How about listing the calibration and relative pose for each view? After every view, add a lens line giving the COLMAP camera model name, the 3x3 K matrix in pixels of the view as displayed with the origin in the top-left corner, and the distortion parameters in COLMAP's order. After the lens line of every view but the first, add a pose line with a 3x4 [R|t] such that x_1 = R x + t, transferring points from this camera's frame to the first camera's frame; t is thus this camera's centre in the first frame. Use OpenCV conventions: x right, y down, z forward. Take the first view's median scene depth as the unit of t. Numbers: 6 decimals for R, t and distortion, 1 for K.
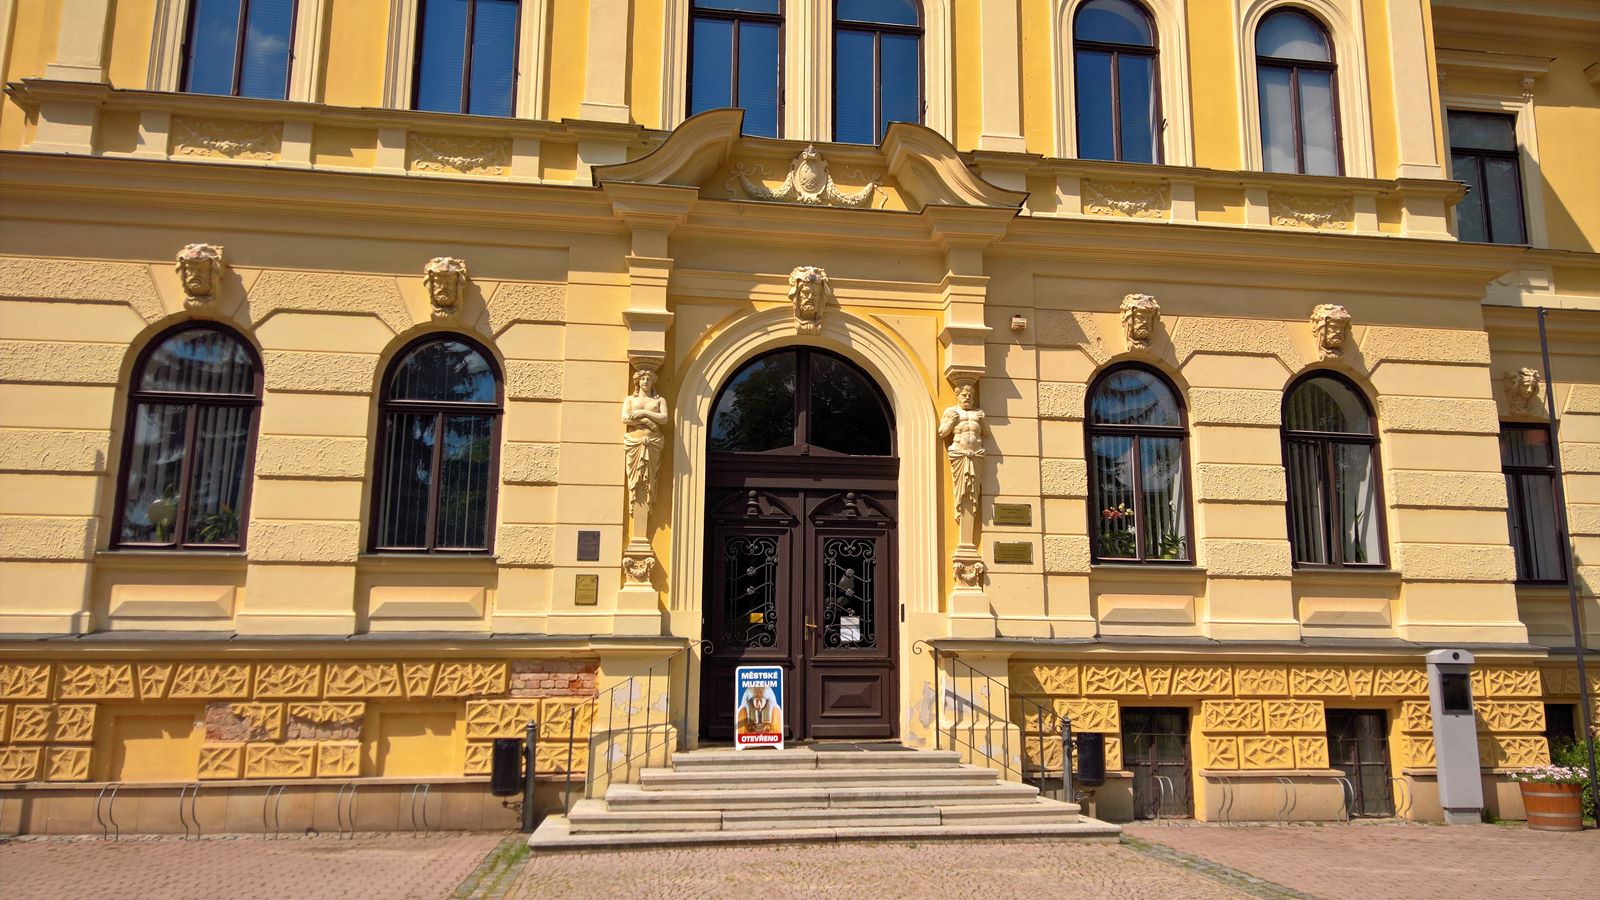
lens RADIAL K [[1250.2, 0, 800.0], [0, 1250.2, 450.0], [0, 0, 1]] dist [0.032354, 0.001905]
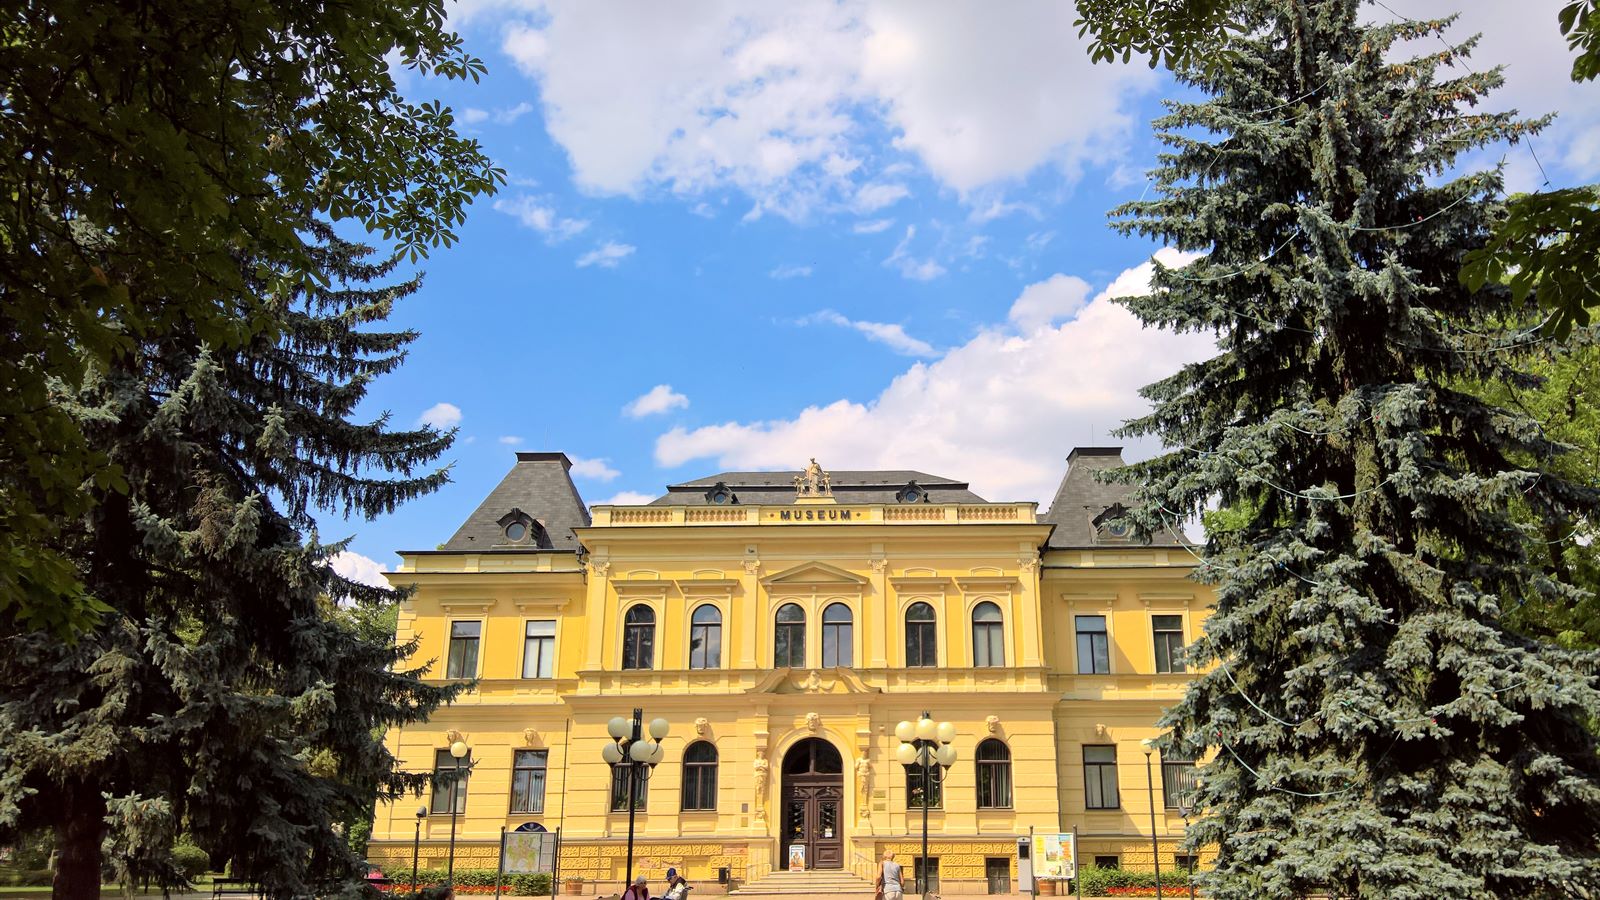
lens RADIAL K [[1250.2, 0, 800.0], [0, 1250.2, 450.0], [0, 0, 1]] dist [0.032354, 0.001905]
pose [[0.982034, -0.063353, -0.177750, 0.589581], [0.040718, 0.990910, -0.128216, -0.407363], [0.184257, 0.118675, 0.975687, -2.195343]]
